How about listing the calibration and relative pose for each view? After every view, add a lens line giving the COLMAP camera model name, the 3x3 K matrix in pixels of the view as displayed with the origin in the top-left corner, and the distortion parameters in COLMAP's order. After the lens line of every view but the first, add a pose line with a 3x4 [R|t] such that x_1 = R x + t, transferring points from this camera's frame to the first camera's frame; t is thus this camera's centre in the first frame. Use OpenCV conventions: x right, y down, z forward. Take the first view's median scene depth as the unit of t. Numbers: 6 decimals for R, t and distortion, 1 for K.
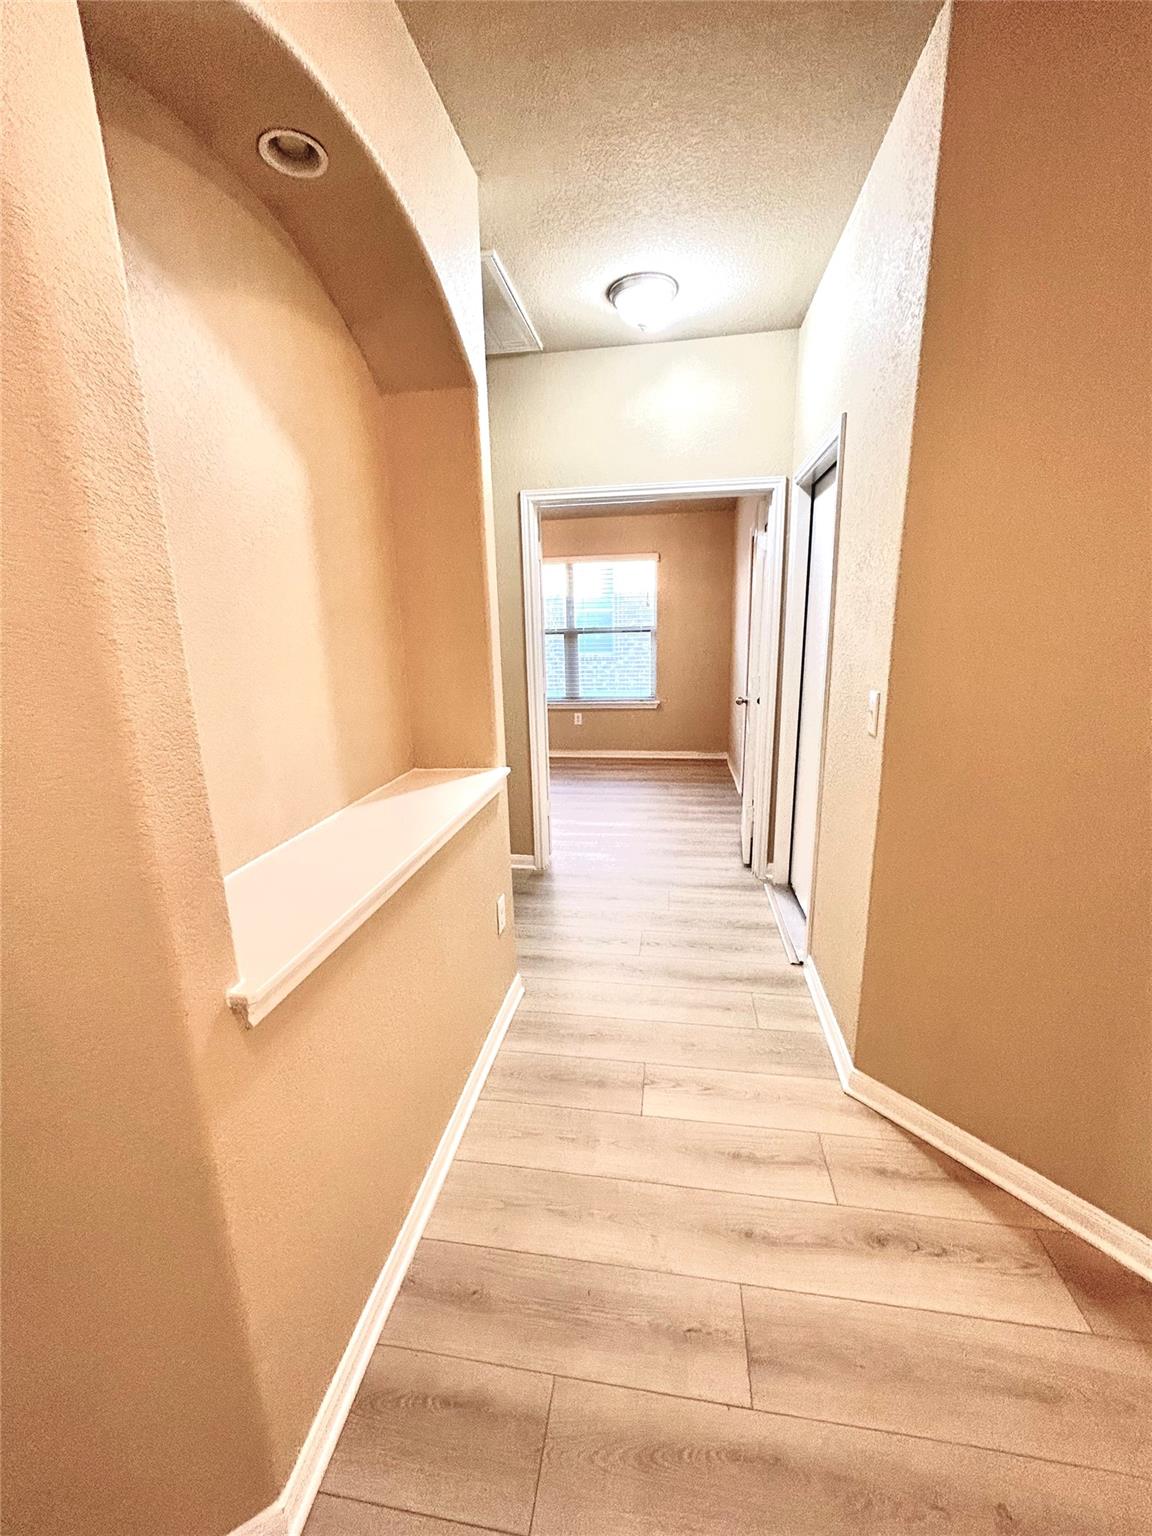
lens RADIAL K [[622.8, 0, 576.0], [0, 622.8, 768.0], [0, 0, 1]] dist [-0.000234, 0.000573]
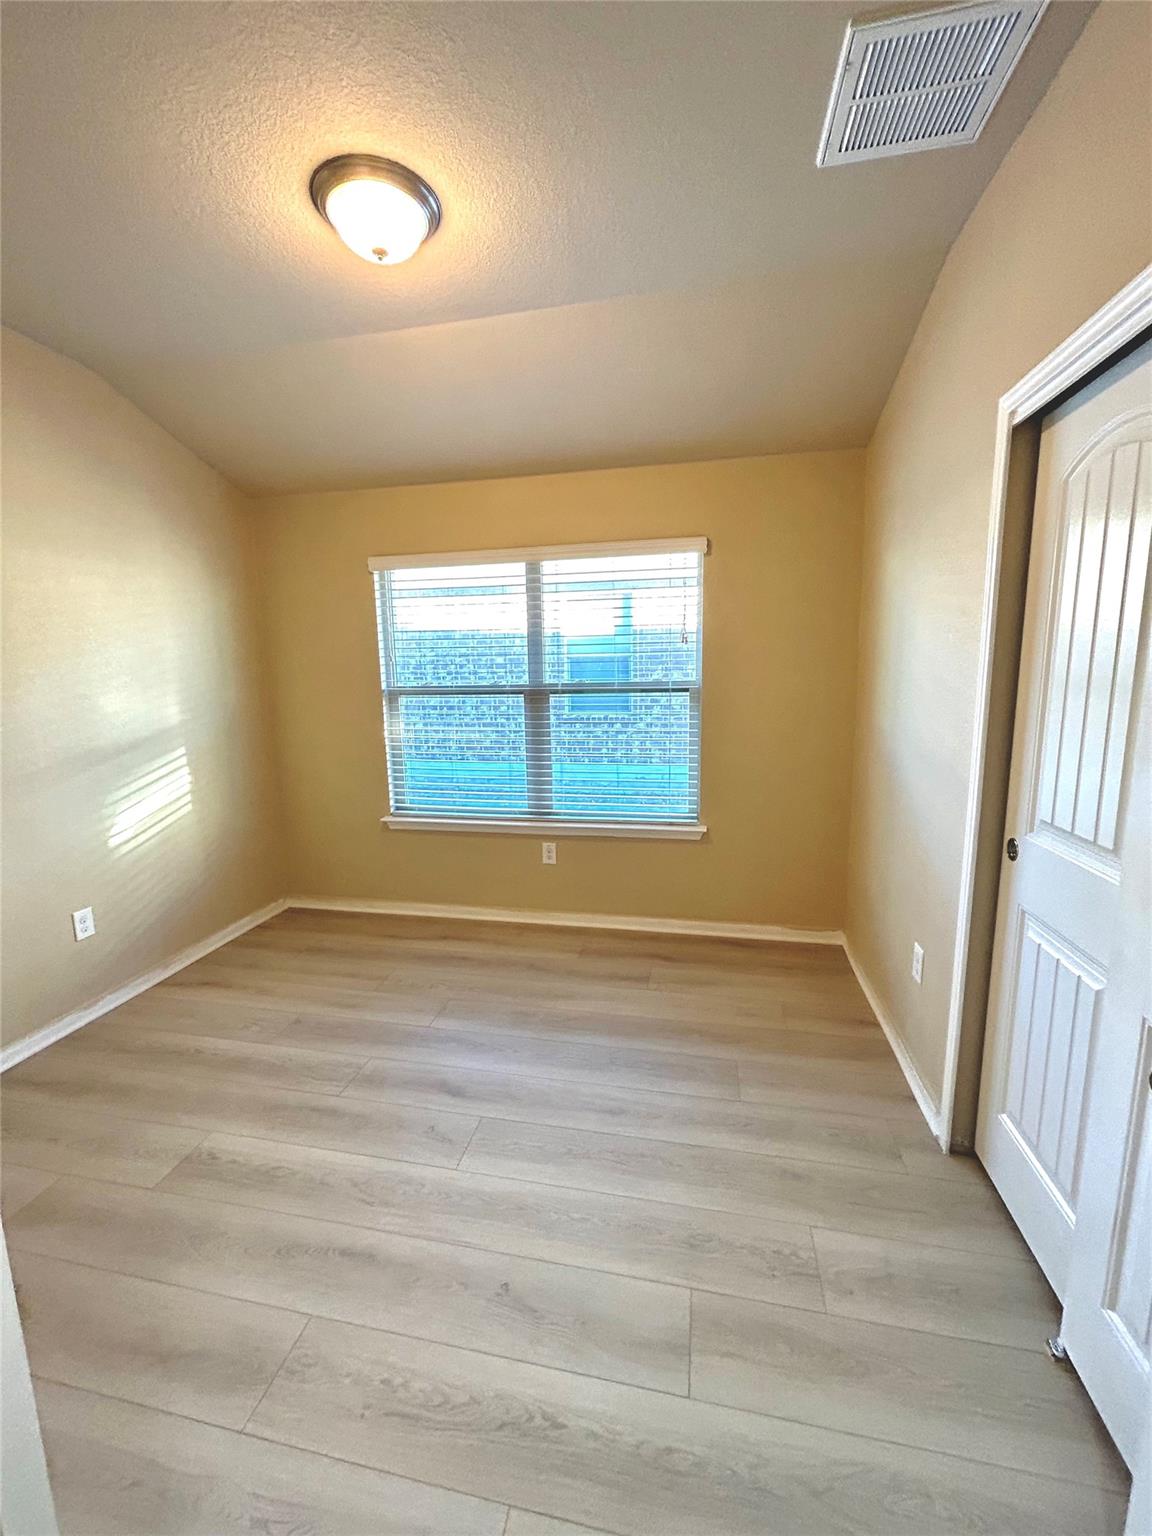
lens RADIAL K [[622.8, 0, 576.0], [0, 622.8, 768.0], [0, 0, 1]] dist [-0.000234, 0.000573]
pose [[0.998974, 0.016845, -0.042030, 0.048041], [-0.019849, 0.997198, -0.072120, -0.116012], [0.040697, 0.072880, 0.996510, 0.483739]]
